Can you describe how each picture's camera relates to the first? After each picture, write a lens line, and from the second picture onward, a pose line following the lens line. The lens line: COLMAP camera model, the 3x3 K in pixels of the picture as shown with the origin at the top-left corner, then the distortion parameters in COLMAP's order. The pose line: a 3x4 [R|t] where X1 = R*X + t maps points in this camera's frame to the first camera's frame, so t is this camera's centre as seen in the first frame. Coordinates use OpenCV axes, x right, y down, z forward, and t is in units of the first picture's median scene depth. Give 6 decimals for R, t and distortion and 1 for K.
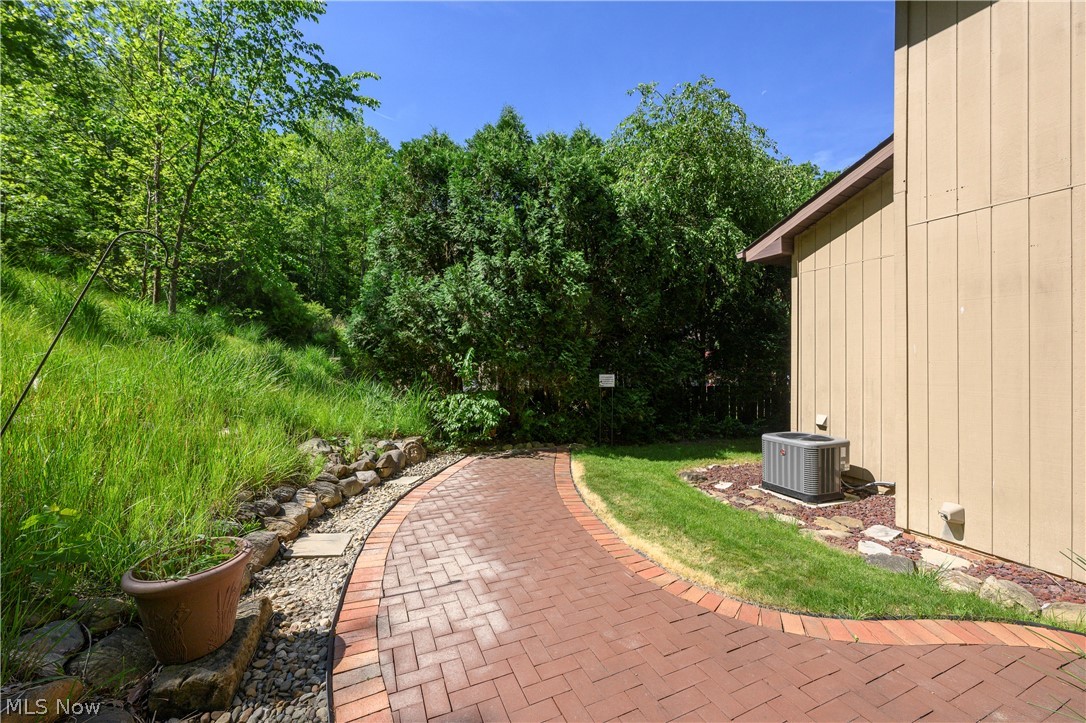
lens RADIAL K [[429.7, 0, 543.5], [0, 429.7, 358.8], [0, 0, 1]] dist [0.000117, -0.000059]
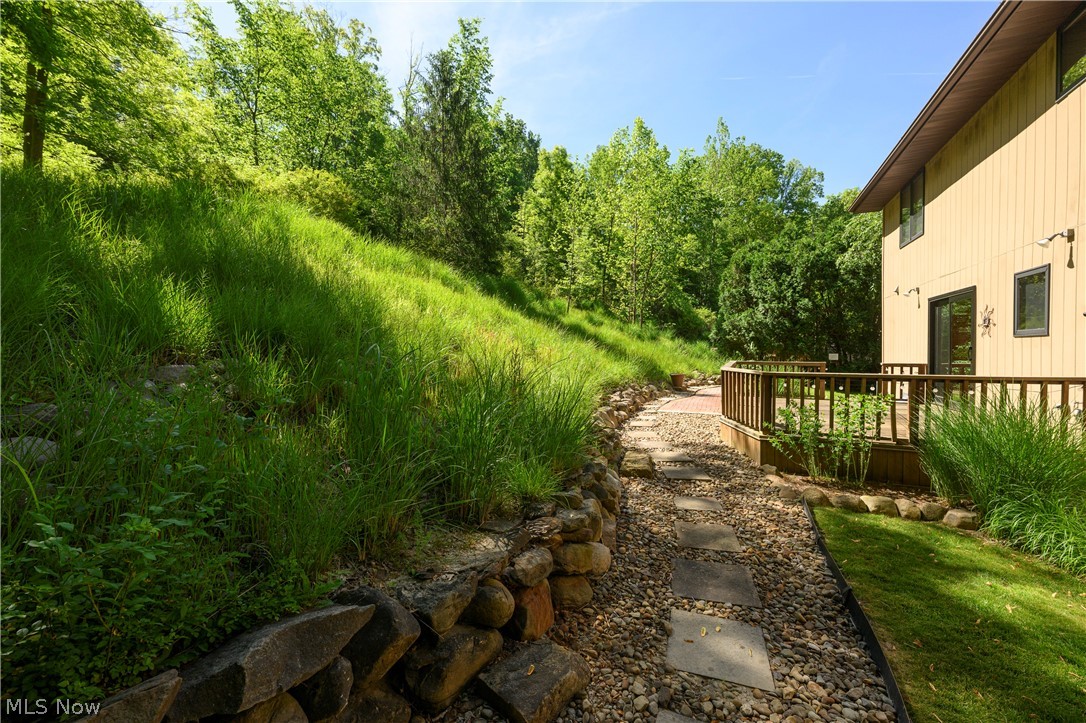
lens RADIAL K [[429.7, 0, 542.2], [0, 429.7, 357.6], [0, 0, 1]] dist [0.000117, -0.000059]
pose [[0.655773, 0.012808, -0.754850, 0.869933], [-0.003508, 0.999897, 0.013918, 0.035363], [0.754950, -0.006479, 0.655750, -1.515443]]
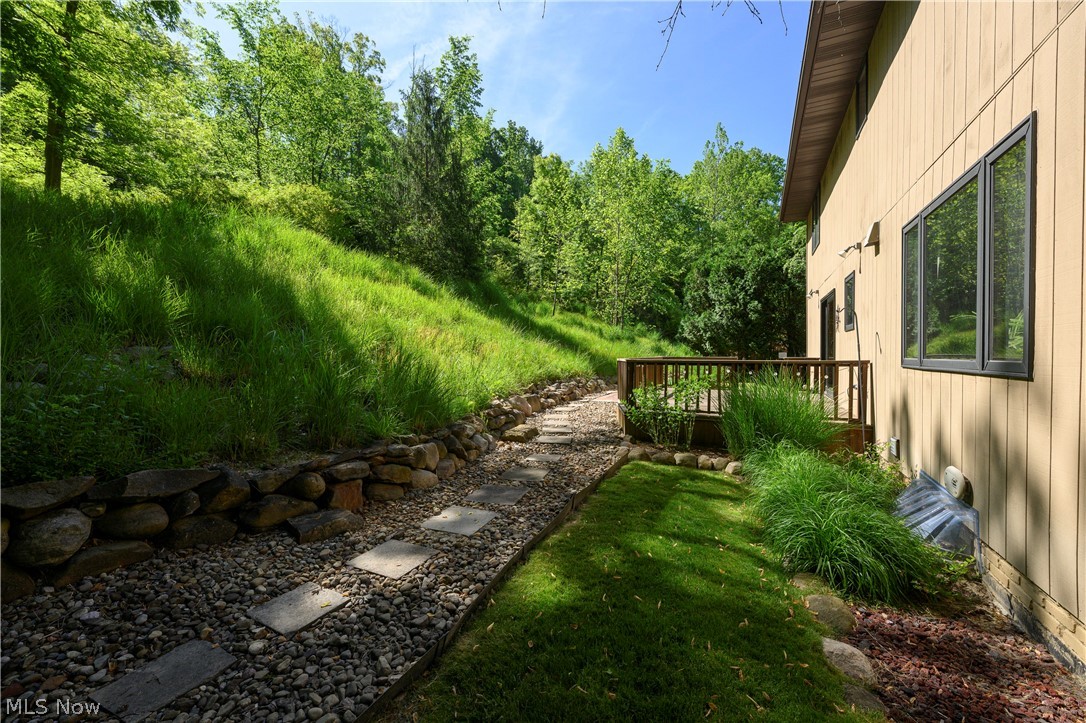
lens RADIAL K [[429.7, 0, 541.9], [0, 429.7, 359.1], [0, 0, 1]] dist [0.000117, -0.000059]
pose [[0.636603, 0.010423, -0.771122, 1.166959], [-0.005433, 0.999944, 0.009031, 0.063397], [0.771173, -0.001559, 0.636624, -1.451294]]
